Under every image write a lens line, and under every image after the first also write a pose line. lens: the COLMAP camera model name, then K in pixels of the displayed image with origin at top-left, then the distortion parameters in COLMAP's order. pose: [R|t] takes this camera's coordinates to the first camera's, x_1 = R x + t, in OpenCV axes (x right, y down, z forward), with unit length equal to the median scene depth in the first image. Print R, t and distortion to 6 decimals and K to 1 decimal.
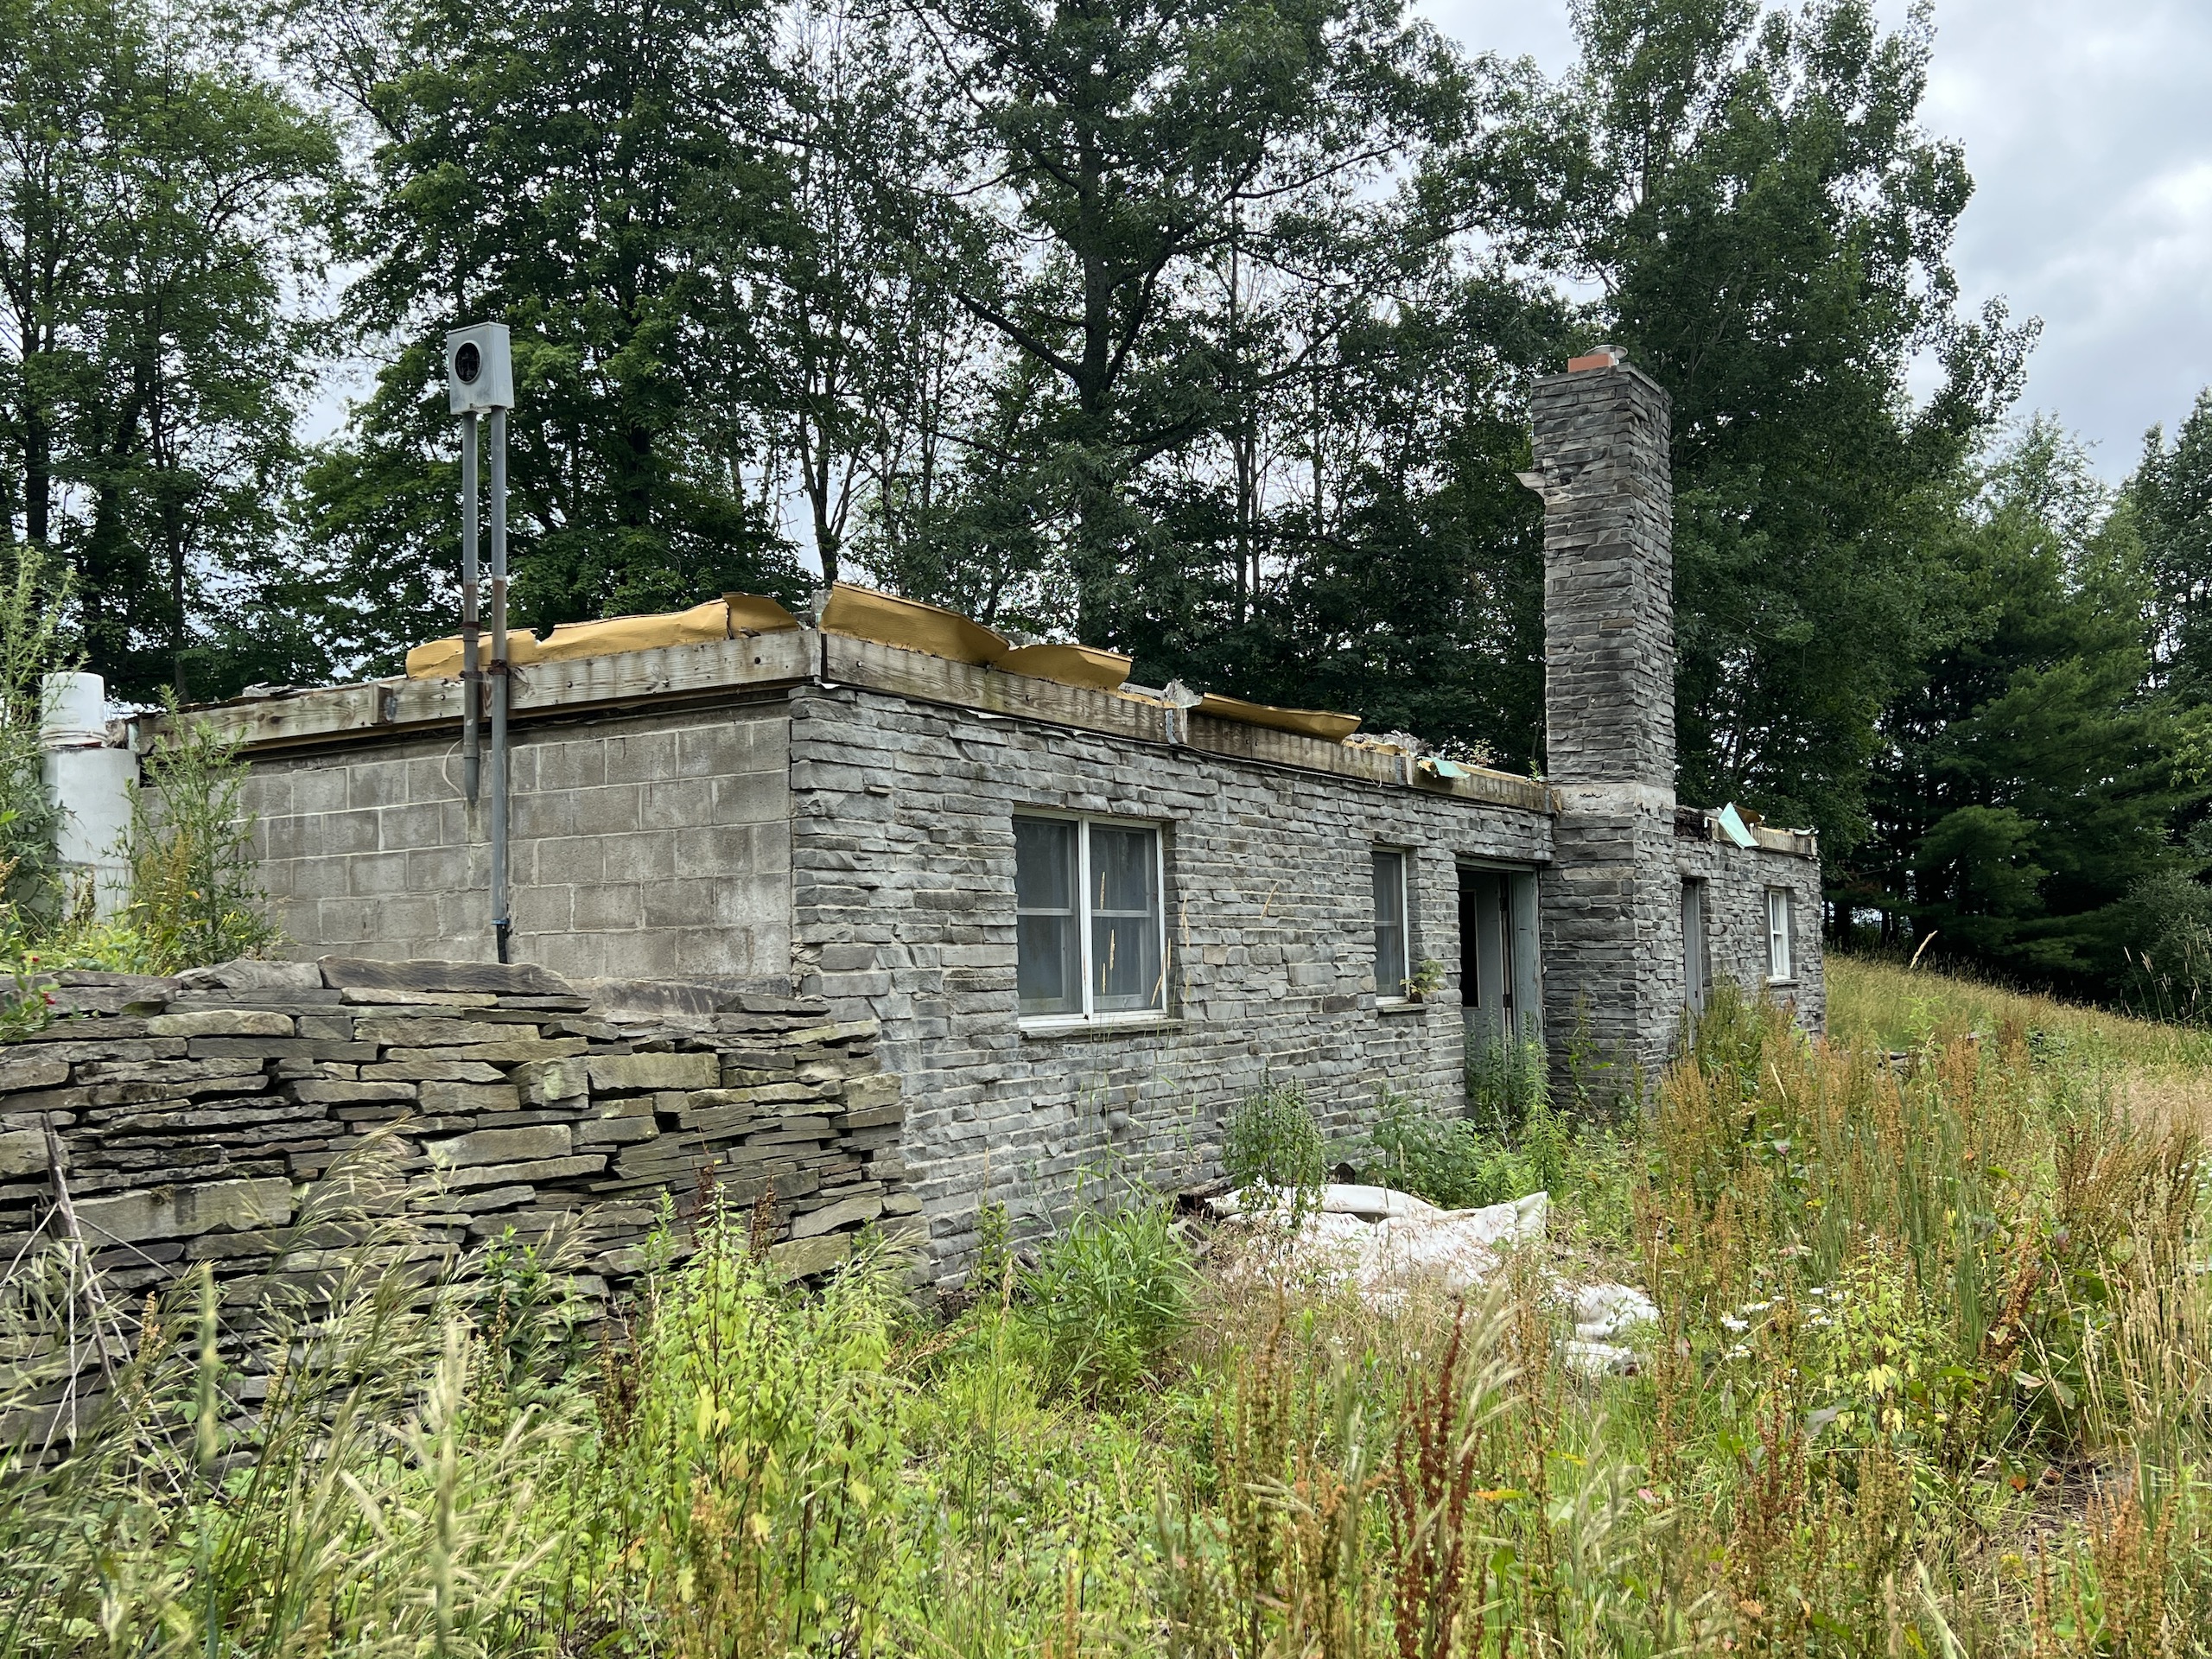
lens RADIAL K [[1935.1, 0, 1106.3], [0, 1935.1, 830.5], [0, 0, 1]] dist [0.007730, 0.000963]
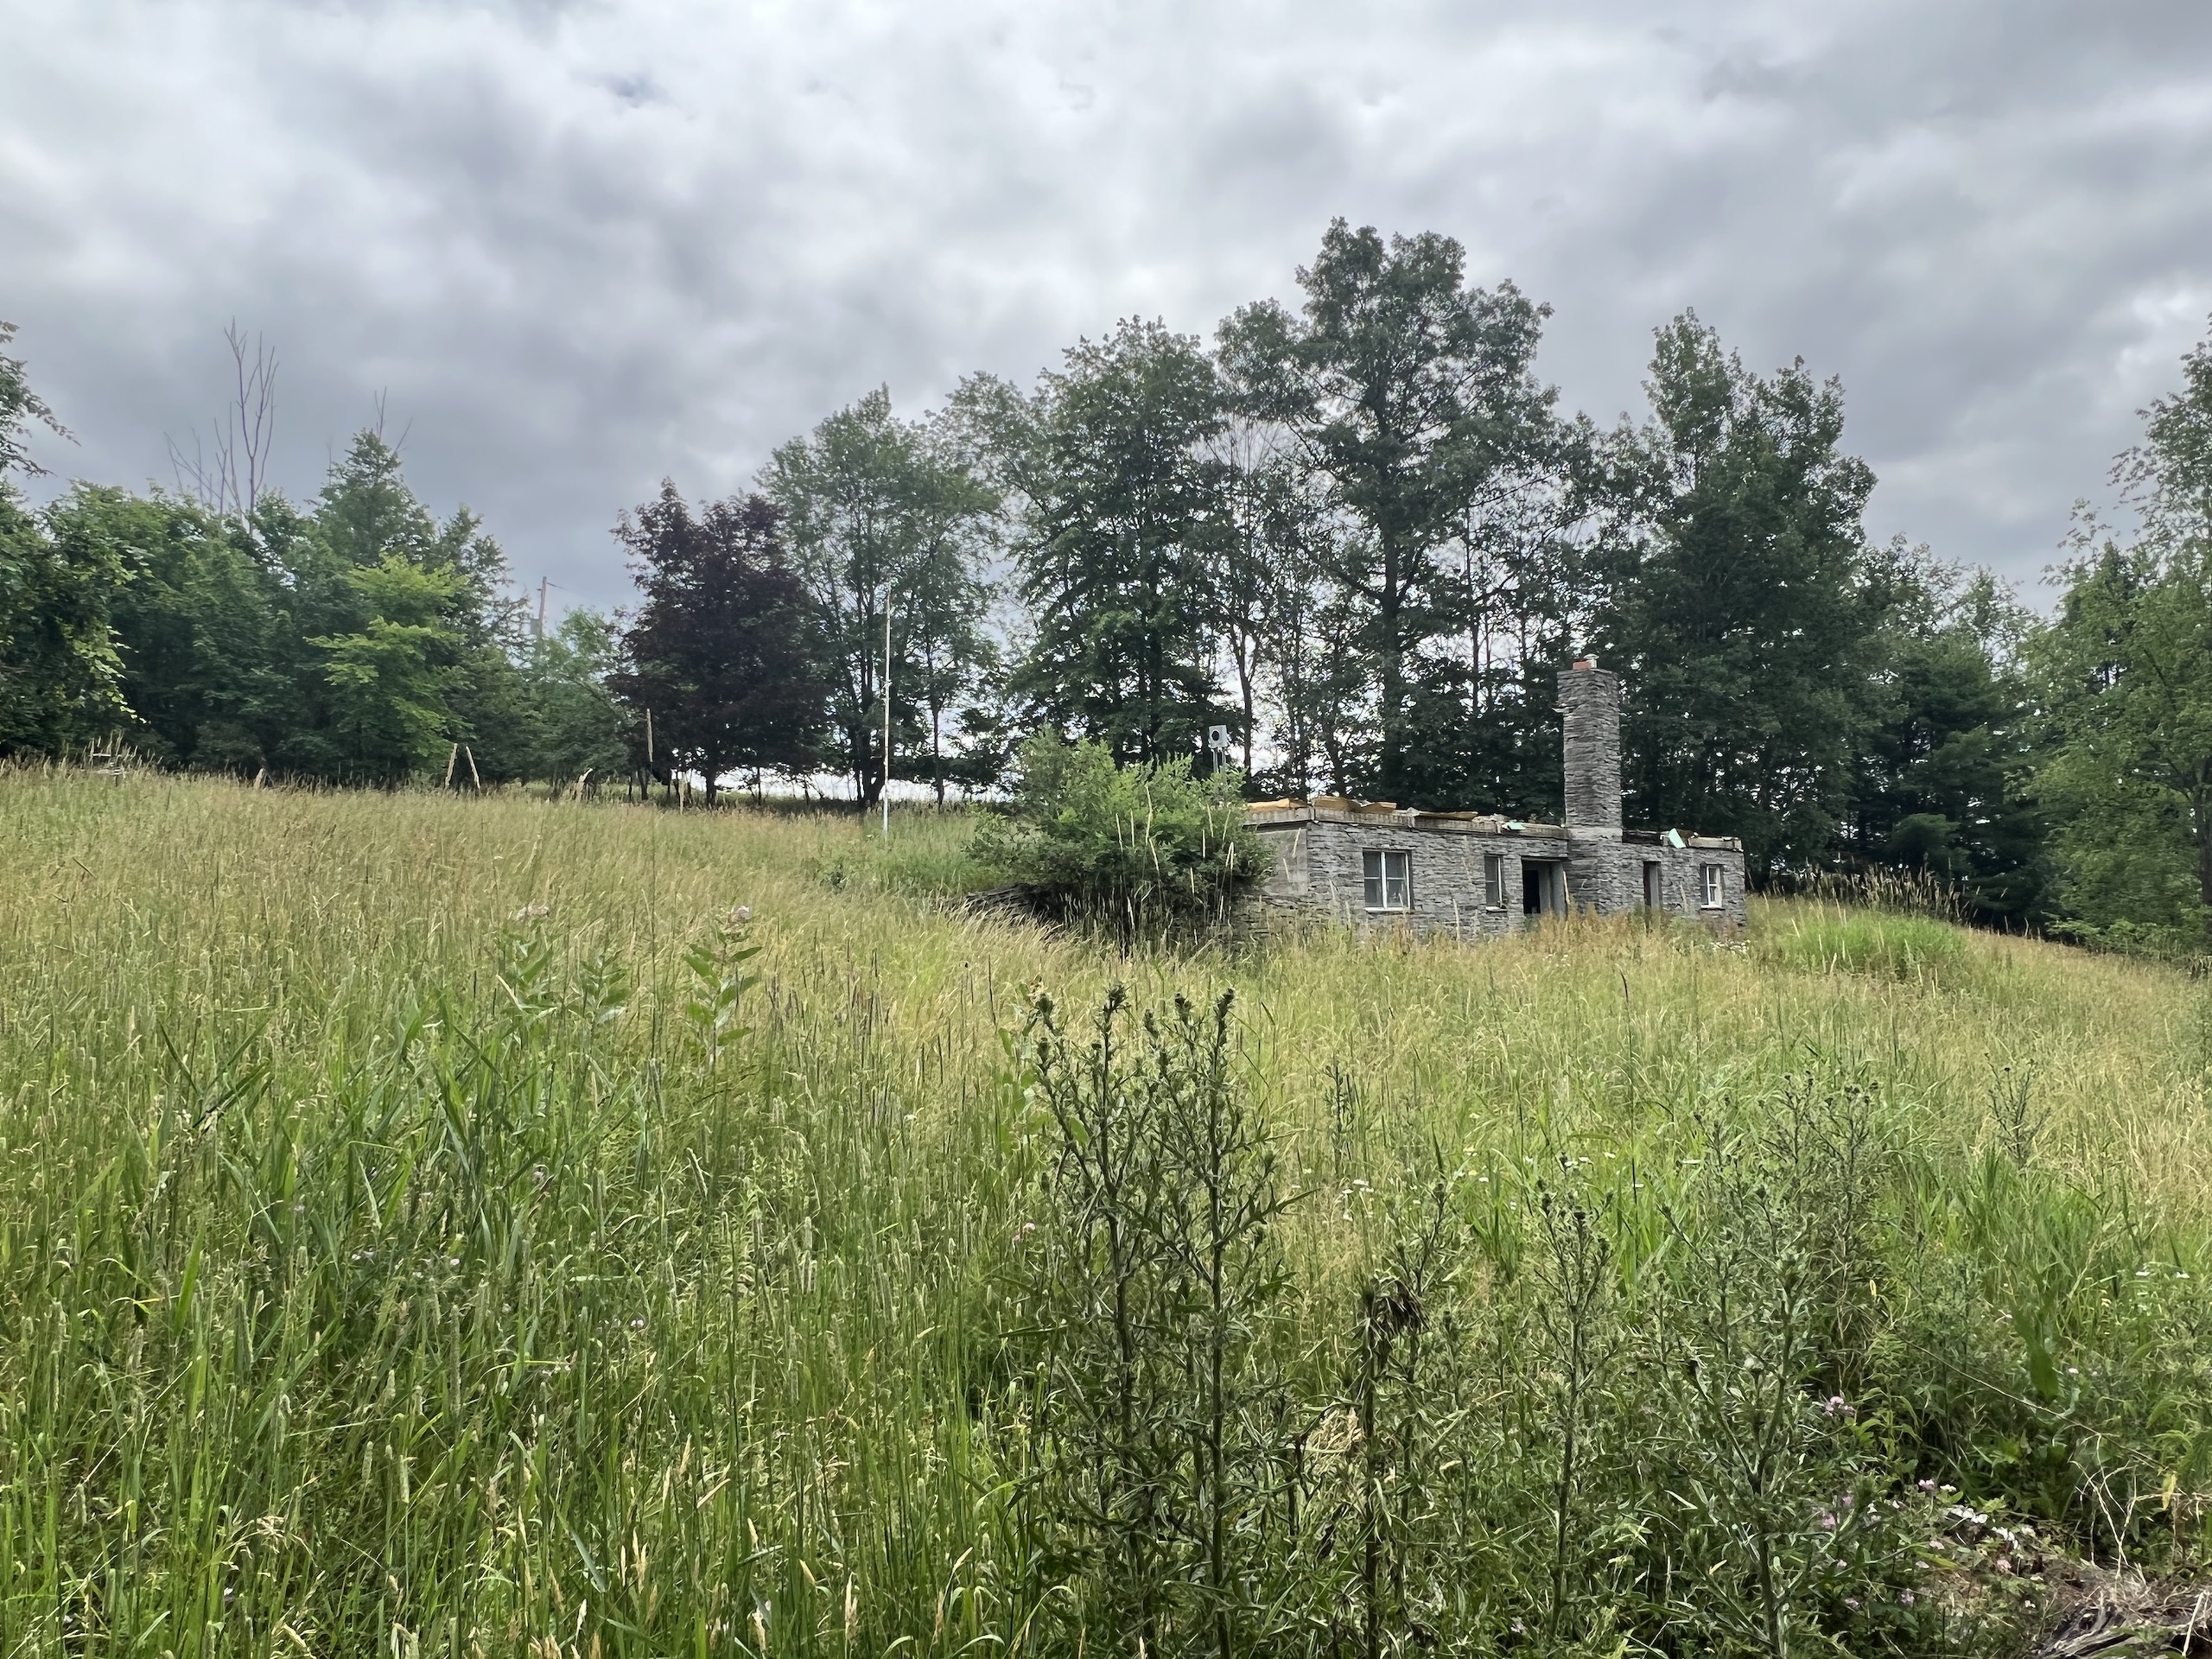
lens RADIAL K [[1427.4, 0, 1113.2], [0, 1427.4, 833.4], [0, 0, 1]] dist [-0.009620, -0.001648]
pose [[0.978735, -0.017818, -0.204351, 0.023990], [0.019095, 0.999809, 0.004280, -0.036346], [0.204236, -0.008091, 0.978888, -0.999052]]
